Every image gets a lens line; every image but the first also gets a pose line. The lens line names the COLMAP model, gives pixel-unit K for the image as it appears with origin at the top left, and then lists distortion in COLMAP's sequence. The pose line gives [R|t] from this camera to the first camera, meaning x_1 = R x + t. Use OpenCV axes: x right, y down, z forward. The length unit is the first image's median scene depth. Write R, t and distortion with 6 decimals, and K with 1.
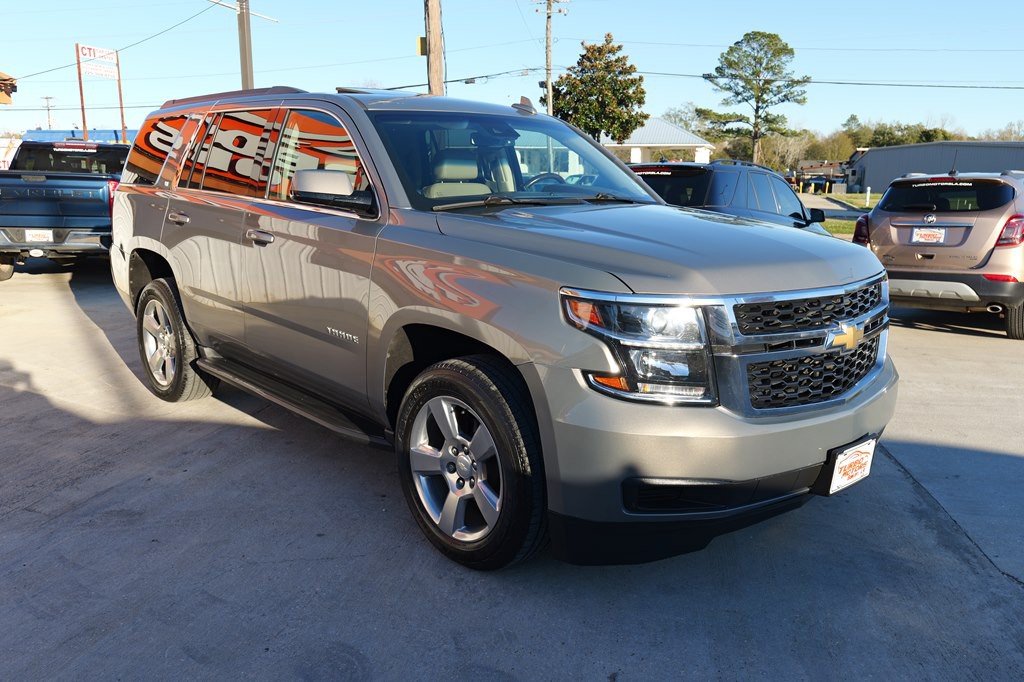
lens RADIAL K [[835.7, 0, 517.5], [0, 835.7, 337.5], [0, 0, 1]] dist [0.003532, -0.001620]
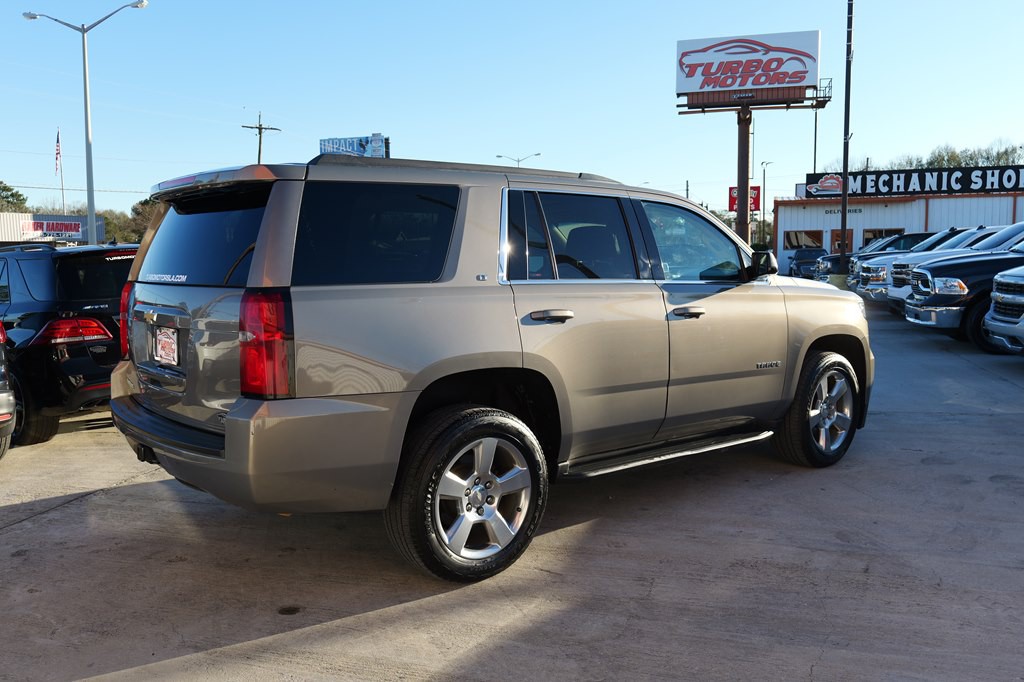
lens RADIAL K [[835.7, 0, 520.6], [0, 835.7, 339.6], [0, 0, 1]] dist [0.003532, -0.001620]
pose [[0.032559, -0.118487, 0.992422, -0.137618], [0.203671, 0.972900, 0.109474, -0.024328], [-0.978498, 0.198563, 0.055809, 0.111374]]
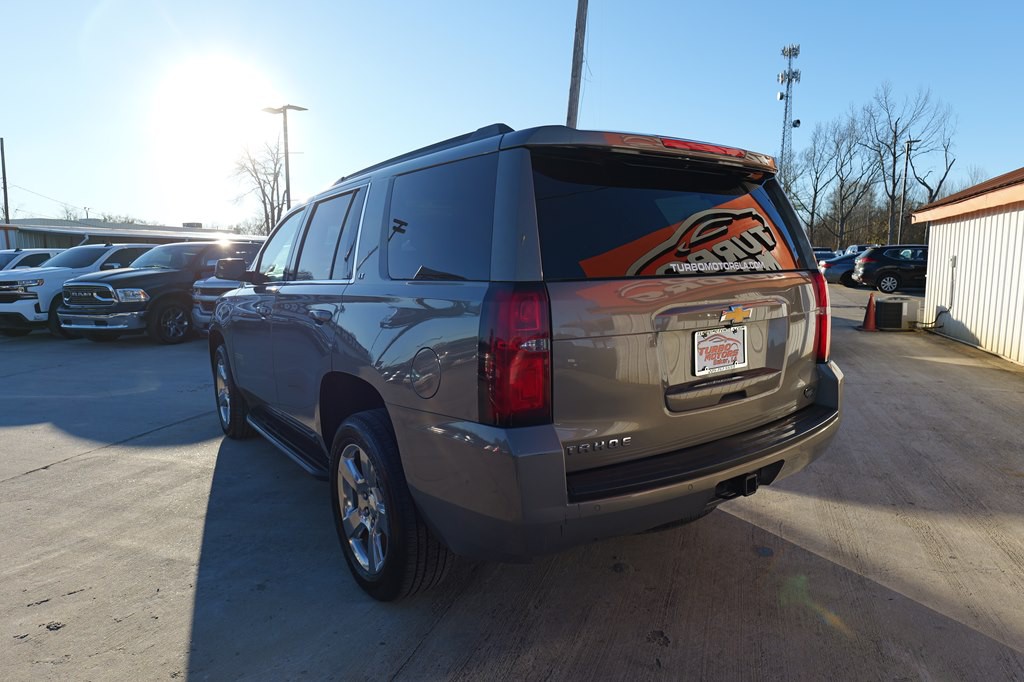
lens RADIAL K [[595.3, 0, 509.3], [0, 595.3, 340.9], [0, 0, 1]] dist [-0.005152, -0.000705]
pose [[-0.992538, -0.016872, 0.120766, -0.039397], [0.022665, 0.947597, 0.318663, -0.039111], [-0.119814, 0.319022, -0.940143, 0.202834]]
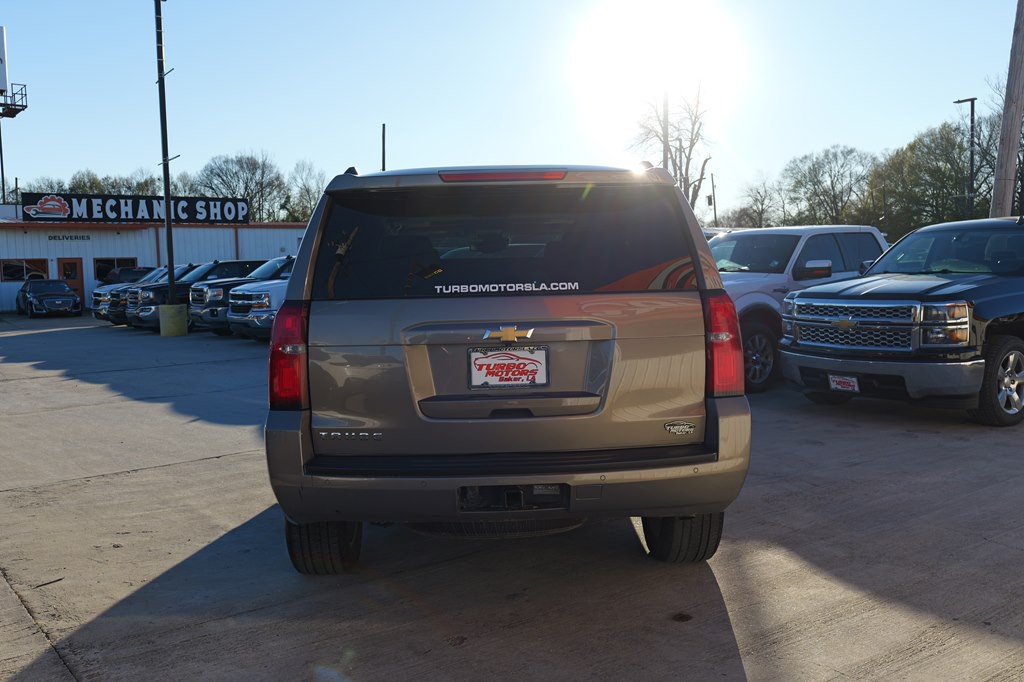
lens RADIAL K [[916.3, 0, 518.6], [0, 916.3, 337.8], [0, 0, 1]] dist [0.014553, -0.008973]
pose [[-0.769264, -0.044807, 0.637358, -0.103722], [0.132178, 0.964799, 0.227359, -0.042752], [-0.625110, 0.259144, -0.736262, 0.211870]]
